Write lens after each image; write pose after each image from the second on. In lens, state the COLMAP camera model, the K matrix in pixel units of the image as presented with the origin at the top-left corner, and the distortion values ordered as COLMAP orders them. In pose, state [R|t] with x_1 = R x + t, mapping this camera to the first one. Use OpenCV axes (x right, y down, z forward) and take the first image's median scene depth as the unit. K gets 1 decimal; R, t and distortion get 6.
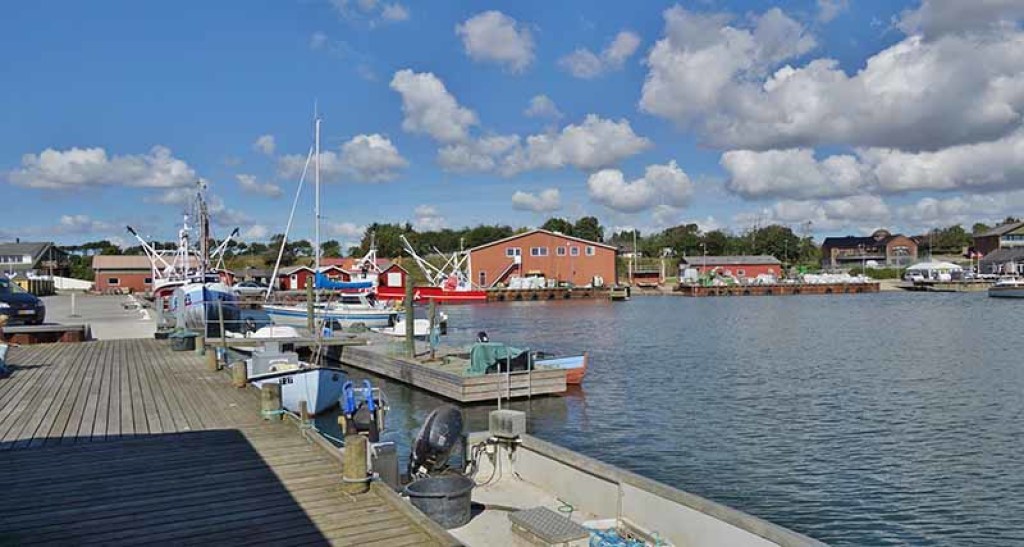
lens RADIAL K [[765.5, 0, 512.0], [0, 765.5, 273.5], [0, 0, 1]] dist [0.006774, 0.002022]
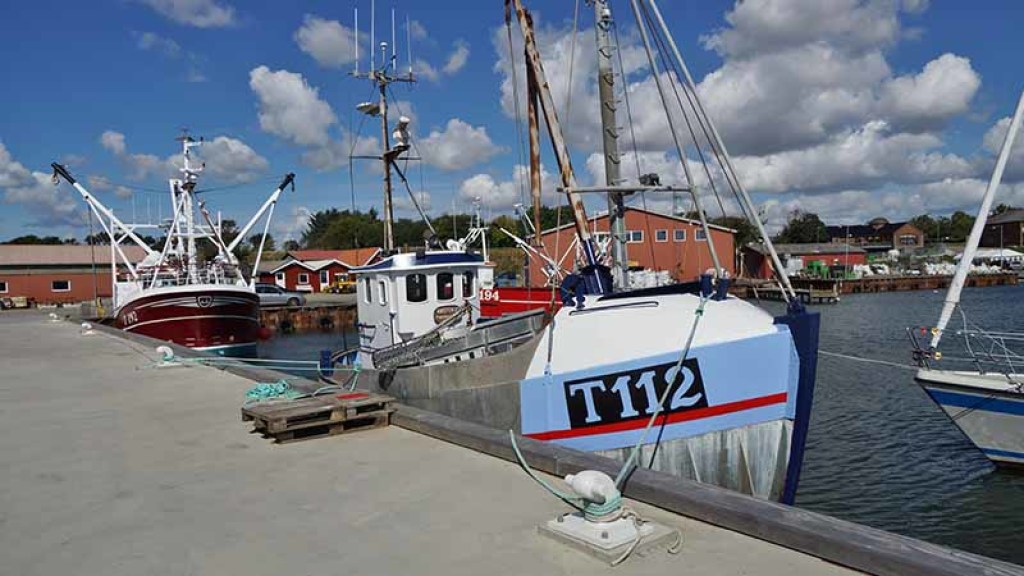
lens RADIAL K [[721.3, 0, 512.0], [0, 721.3, 288.0], [0, 0, 1]] dist [0.000480, 0.000720]
pose [[0.981704, -0.018561, 0.189506, -0.120117], [0.014363, 0.999621, 0.023504, 0.001774], [-0.189870, -0.020352, 0.981598, 0.191154]]
